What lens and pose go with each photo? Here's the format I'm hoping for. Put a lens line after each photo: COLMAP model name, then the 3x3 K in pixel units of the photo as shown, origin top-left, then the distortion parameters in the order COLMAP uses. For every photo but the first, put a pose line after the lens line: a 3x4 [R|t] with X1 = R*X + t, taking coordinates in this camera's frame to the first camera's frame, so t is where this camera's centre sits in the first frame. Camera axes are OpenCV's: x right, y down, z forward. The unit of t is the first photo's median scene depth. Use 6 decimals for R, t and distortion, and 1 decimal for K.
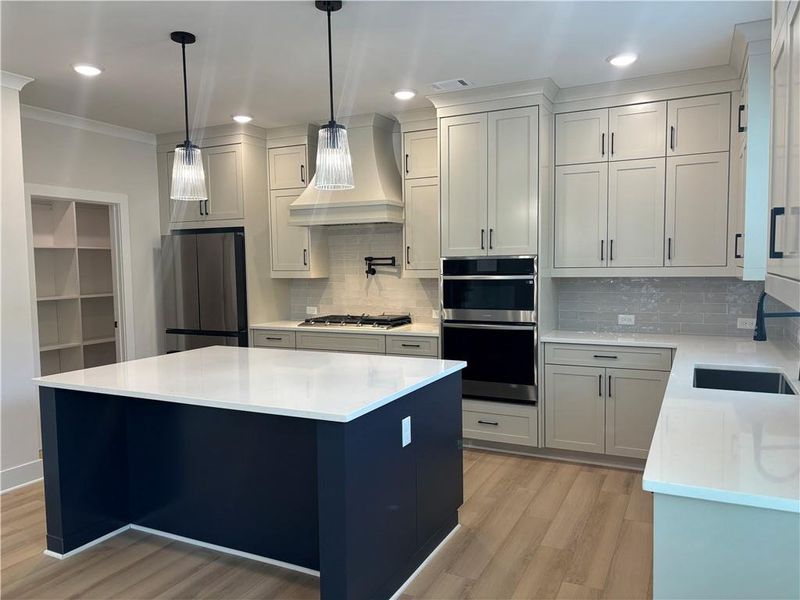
lens RADIAL K [[601.6, 0, 406.3], [0, 601.6, 303.2], [0, 0, 1]] dist [0.014498, -0.005821]
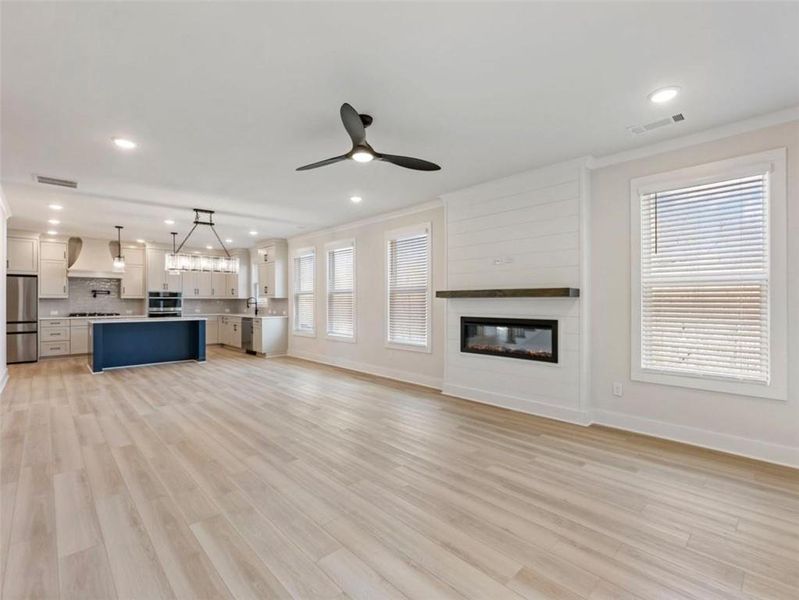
lens RADIAL K [[370.4, 0, 396.2], [0, 370.4, 298.4], [0, 0, 1]] dist [0.014288, -0.002025]
pose [[0.345305, 0.019687, 0.938284, -1.396268], [0.057526, 0.997456, -0.042100, 0.124183], [-0.936726, 0.068513, 0.343294, -0.949826]]
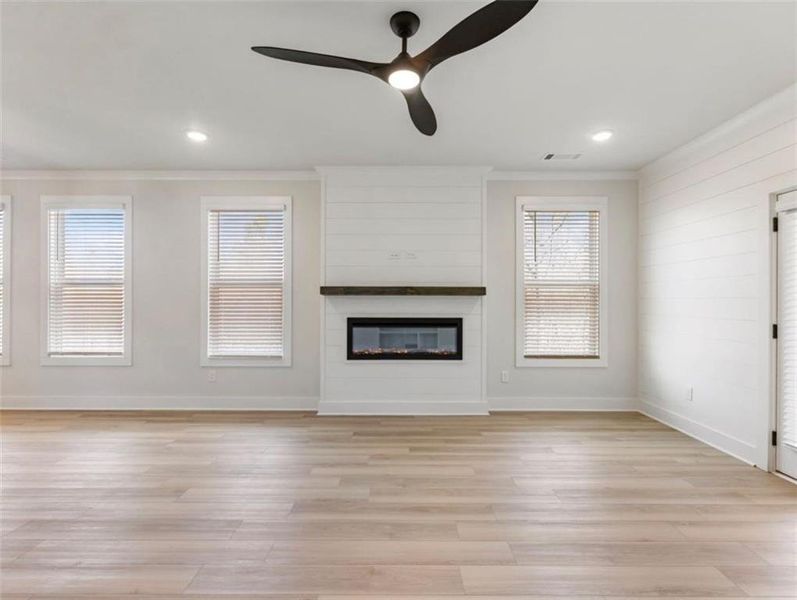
lens RADIAL K [[371.1, 0, 400.3], [0, 371.1, 297.0], [0, 0, 1]] dist [0.000125, -0.000113]
pose [[-0.440007, 0.019922, 0.897774, -1.176070], [0.060468, 0.998142, 0.007487, 0.092256], [-0.895956, 0.057581, -0.440394, -0.456531]]
